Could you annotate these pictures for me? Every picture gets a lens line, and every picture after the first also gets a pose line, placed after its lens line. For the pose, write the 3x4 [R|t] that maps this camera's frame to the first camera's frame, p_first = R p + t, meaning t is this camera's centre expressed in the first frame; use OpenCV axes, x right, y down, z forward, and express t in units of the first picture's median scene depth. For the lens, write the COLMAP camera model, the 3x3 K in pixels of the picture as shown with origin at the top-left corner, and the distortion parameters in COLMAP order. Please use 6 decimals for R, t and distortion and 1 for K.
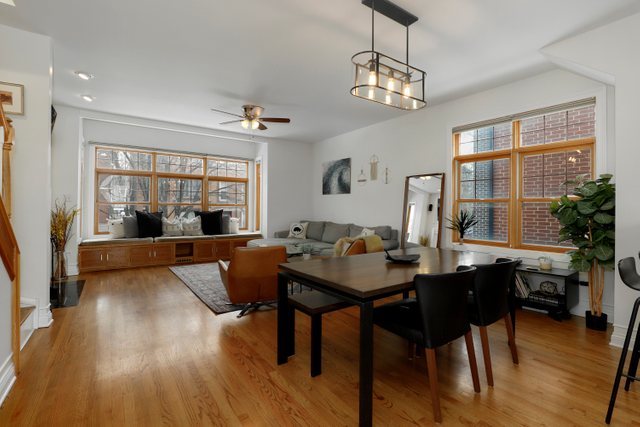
lens RADIAL K [[301.5, 0, 320.5], [0, 301.5, 202.8], [0, 0, 1]] dist [-0.023292, 0.004263]
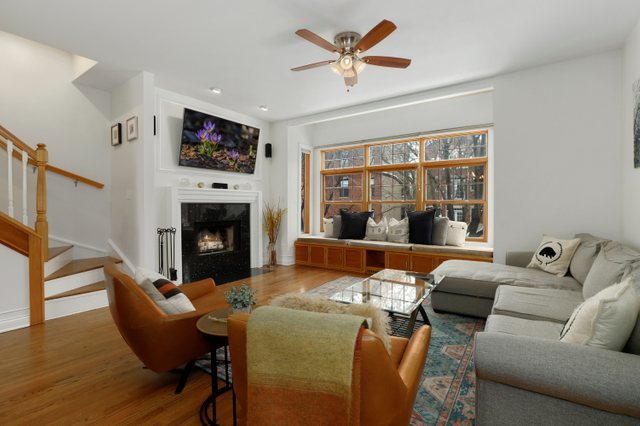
lens RADIAL K [[301.5, 0, 323.2], [0, 301.5, 213.0], [0, 0, 1]] dist [-0.023292, 0.004263]
pose [[0.337977, 0.010921, -0.941091, 0.253103], [0.018644, 0.999659, 0.018296, 0.016174], [0.940970, -0.023729, 0.337658, 0.585122]]
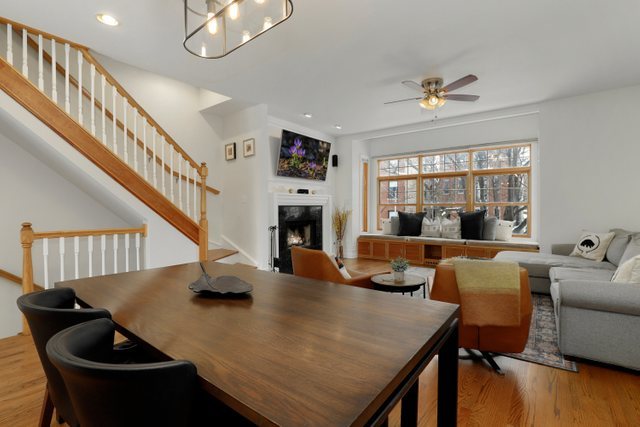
lens RADIAL K [[301.5, 0, 323.2], [0, 301.5, 213.6], [0, 0, 1]] dist [-0.023292, 0.004263]
pose [[0.293524, 0.007083, -0.955926, 0.353895], [0.021187, 0.999679, 0.013913, 0.012845], [0.955717, -0.024337, 0.293279, 0.377030]]
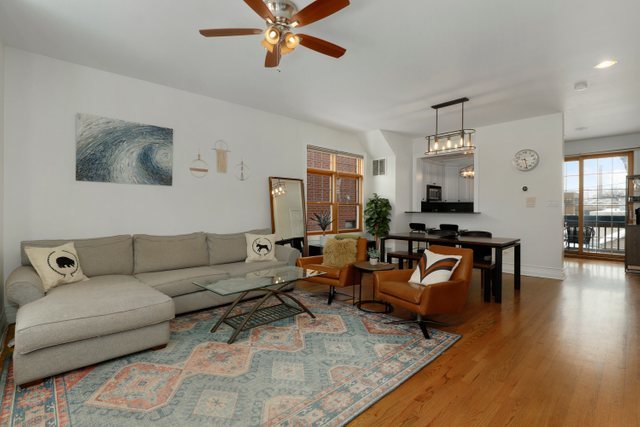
lens RADIAL K [[301.5, 0, 321.0], [0, 301.5, 211.9], [0, 0, 1]] dist [-0.023292, 0.004263]
pose [[-0.154023, -0.013975, 0.987968, -0.576673], [-0.017692, 0.999779, 0.011384, 0.011149], [-0.987909, -0.015726, -0.154237, 0.795761]]
